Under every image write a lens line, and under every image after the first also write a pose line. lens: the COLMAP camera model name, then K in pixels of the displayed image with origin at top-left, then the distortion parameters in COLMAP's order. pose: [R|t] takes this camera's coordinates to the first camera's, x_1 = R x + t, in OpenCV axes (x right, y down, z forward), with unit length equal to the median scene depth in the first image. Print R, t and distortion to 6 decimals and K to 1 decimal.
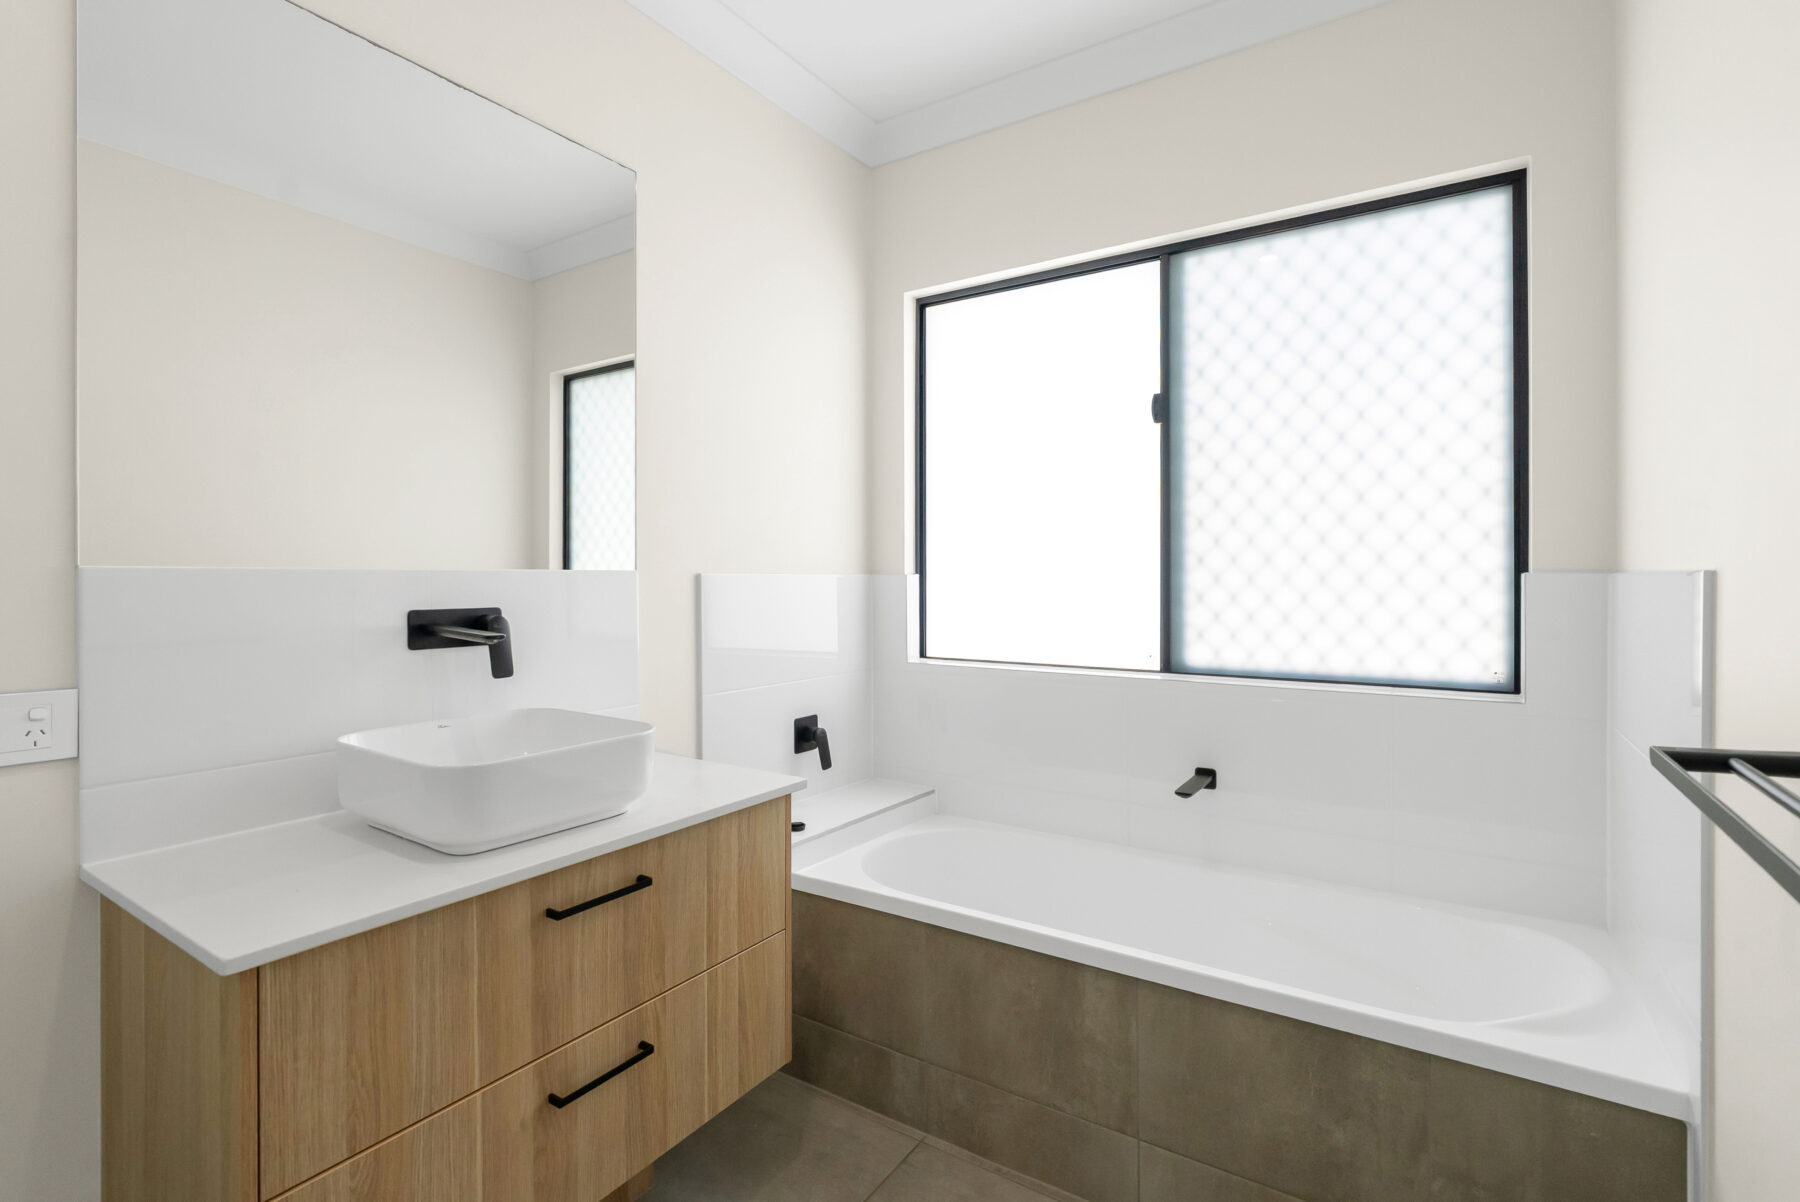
lens RADIAL K [[832.3, 0, 904.1], [0, 832.3, 593.8], [0, 0, 1]] dist [-0.003985, 0.000768]
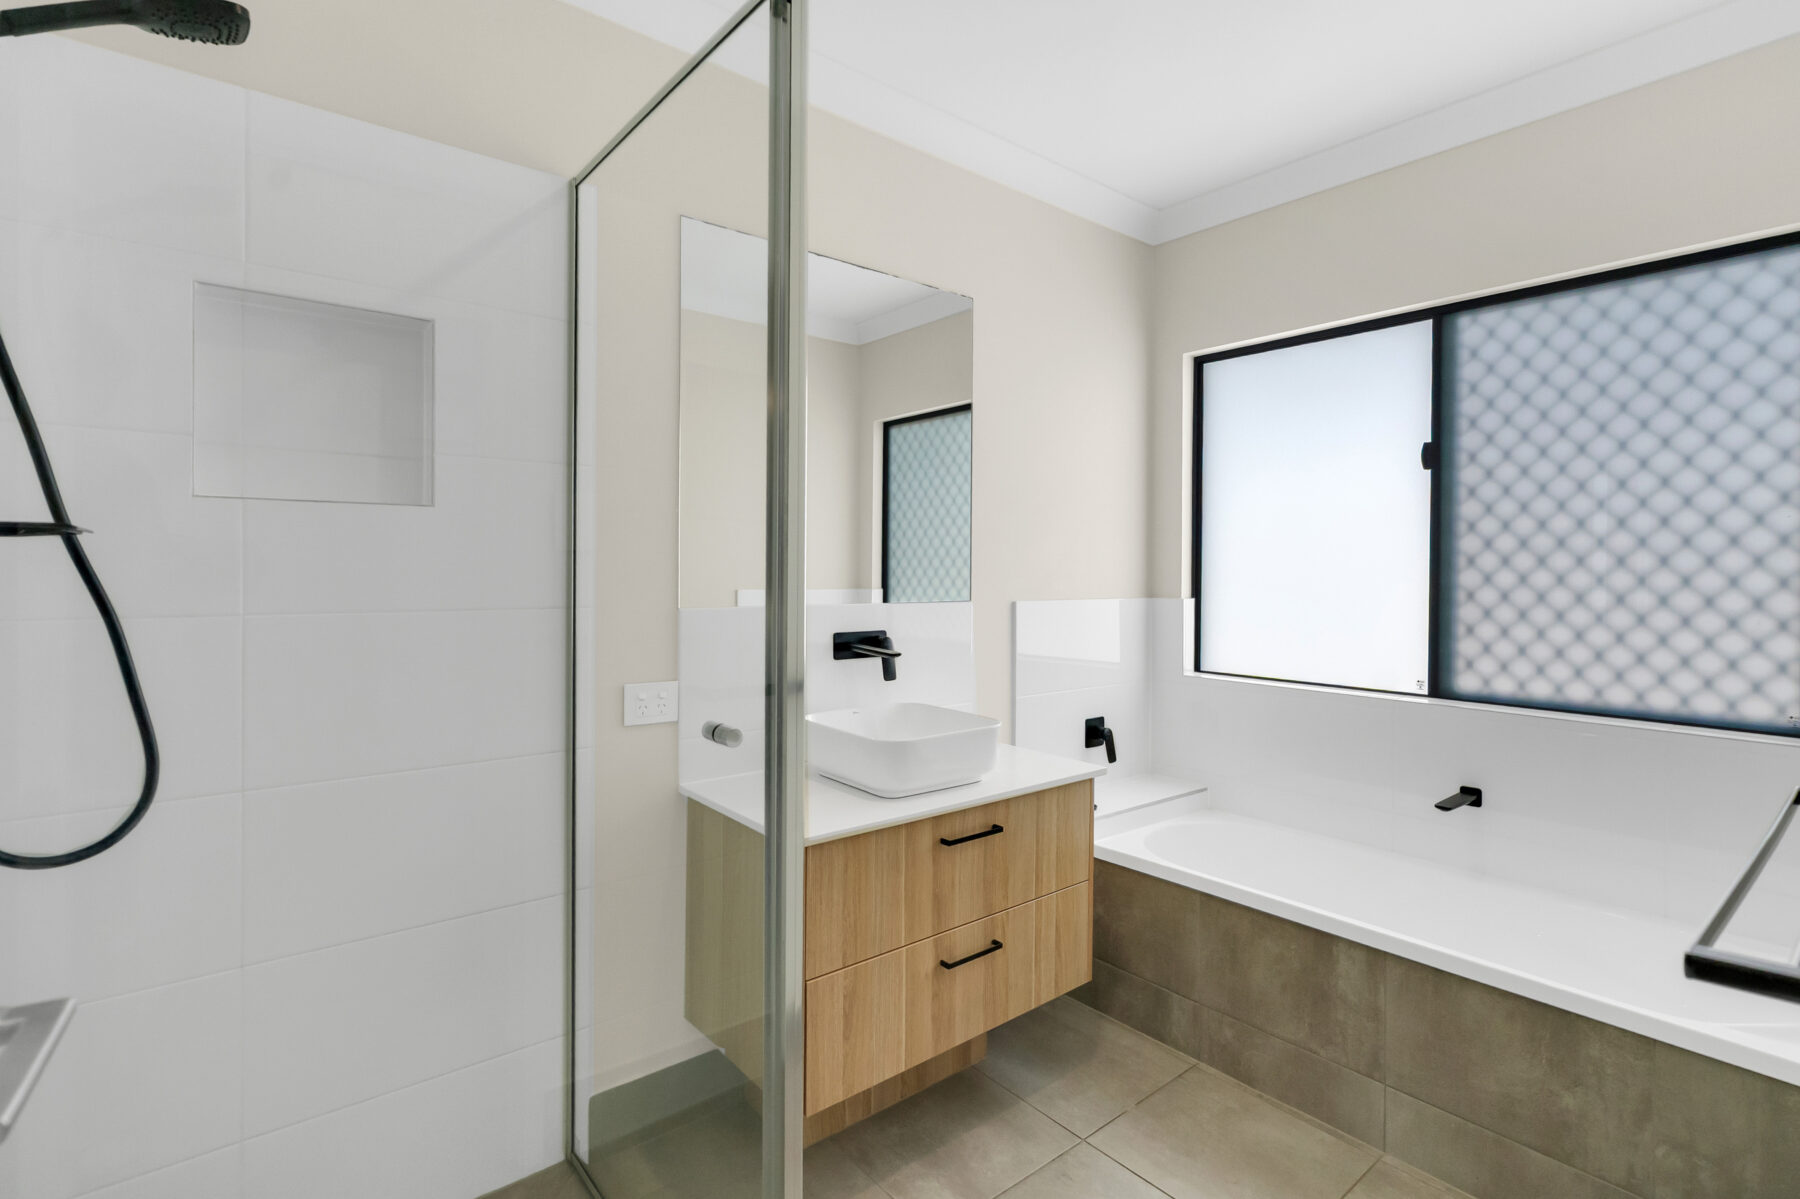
lens RADIAL K [[847.1, 0, 899.1], [0, 847.1, 583.1], [0, 0, 1]] dist [-0.005722, 0.002176]
pose [[0.953091, 0.011489, -0.302464, -0.026871], [-0.011891, 0.999929, 0.000511, -0.061739], [0.302449, 0.003109, 0.953161, -0.352021]]
